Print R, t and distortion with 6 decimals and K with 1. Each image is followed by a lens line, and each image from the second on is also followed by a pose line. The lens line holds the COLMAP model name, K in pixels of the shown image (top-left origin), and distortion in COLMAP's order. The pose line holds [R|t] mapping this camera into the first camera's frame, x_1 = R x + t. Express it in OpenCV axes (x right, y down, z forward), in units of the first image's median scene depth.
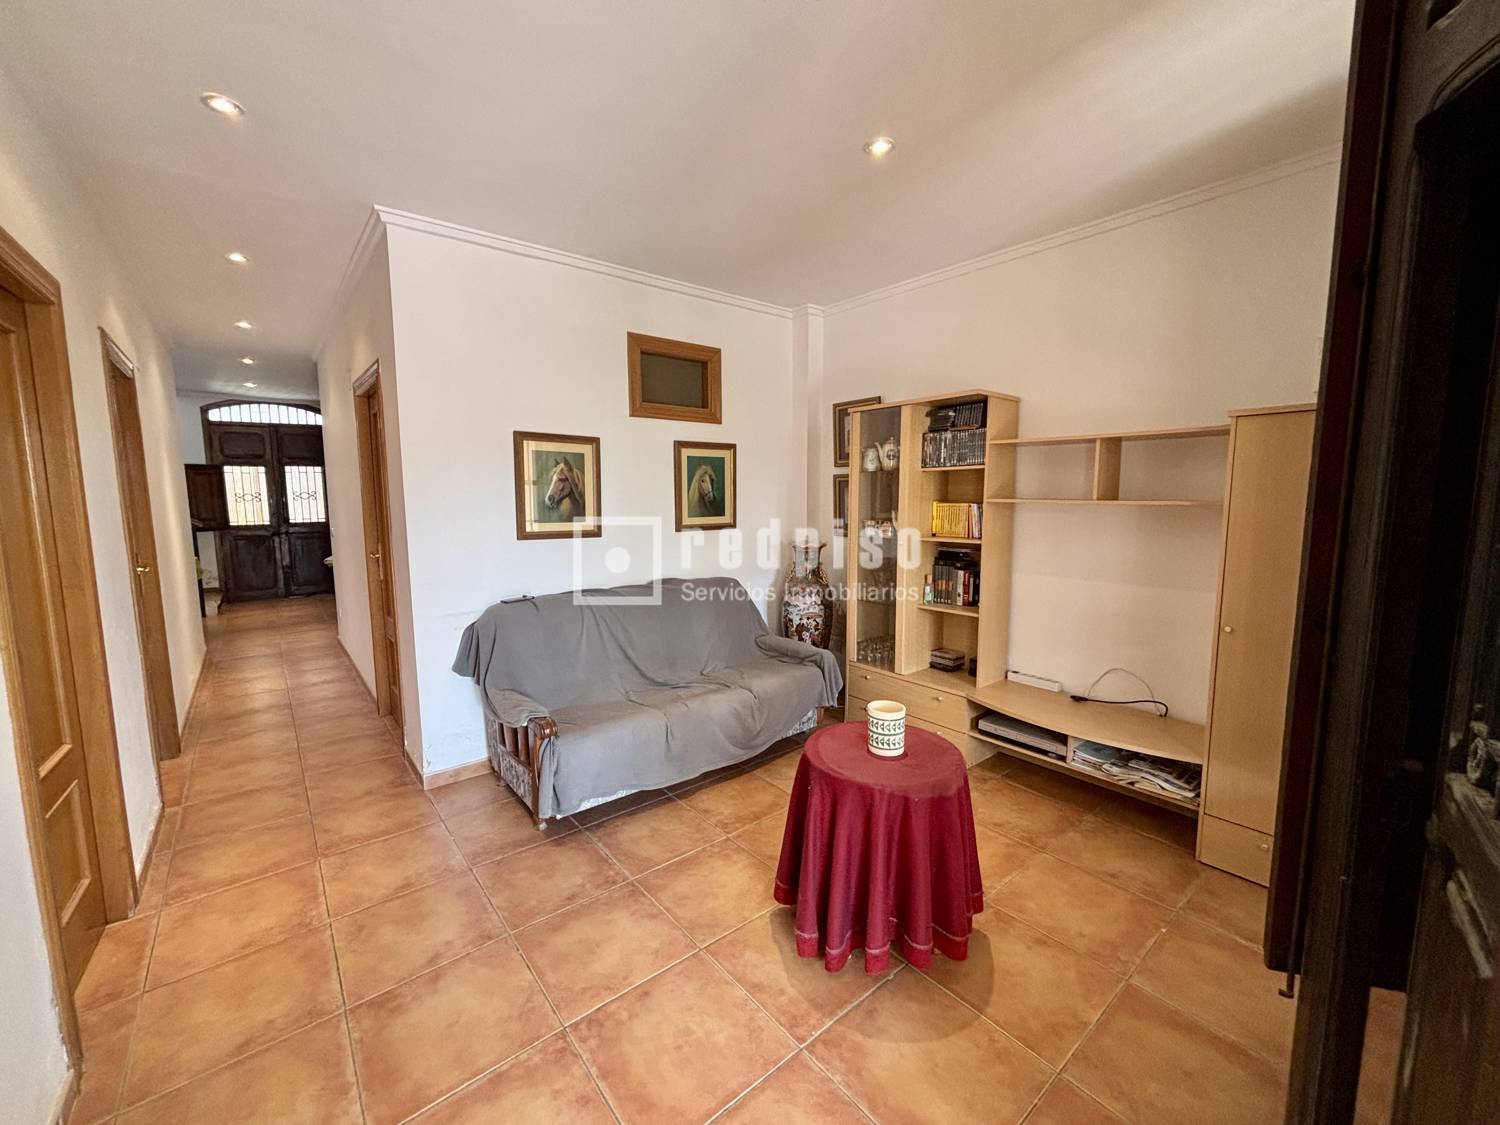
lens RADIAL K [[606.6, 0, 750.1], [0, 606.6, 563.4], [0, 0, 1]] dist [-0.002073, -0.000233]
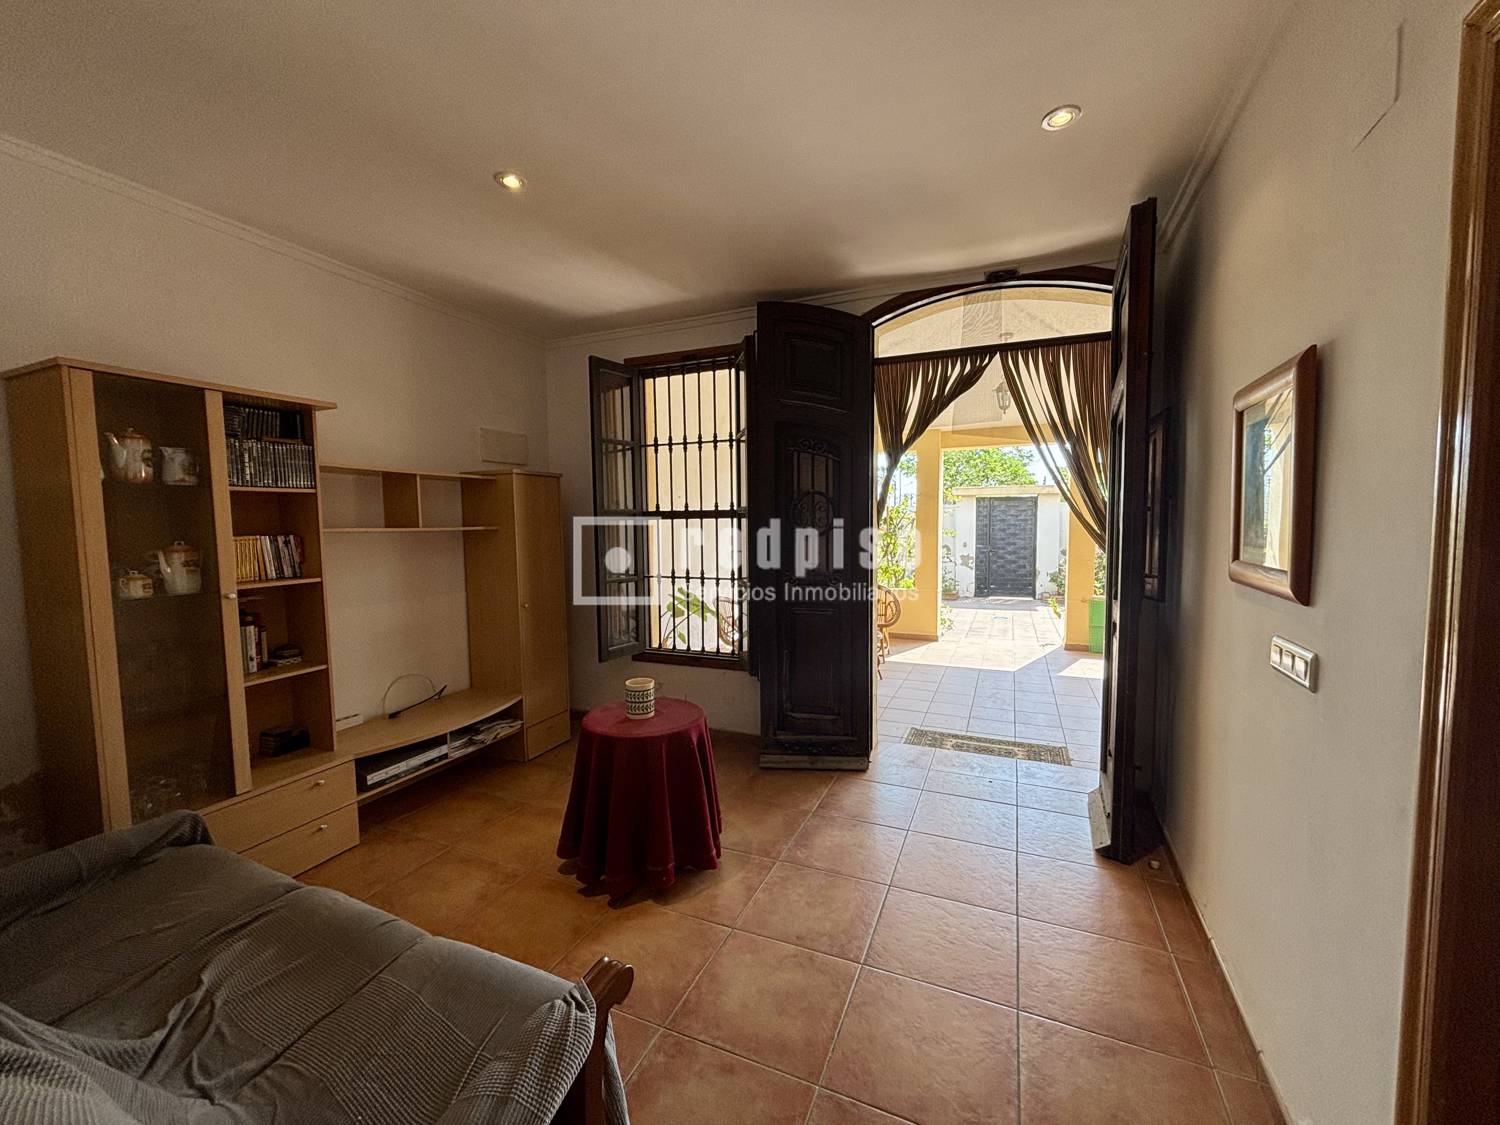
lens RADIAL K [[606.6, 0, 748.9], [0, 606.6, 562.0], [0, 0, 1]] dist [-0.002073, -0.000233]
pose [[-0.457279, -0.051033, 0.887858, -0.730536], [0.115463, 0.986495, 0.116170, -0.100644], [-0.881796, 0.155637, -0.445211, 0.961837]]
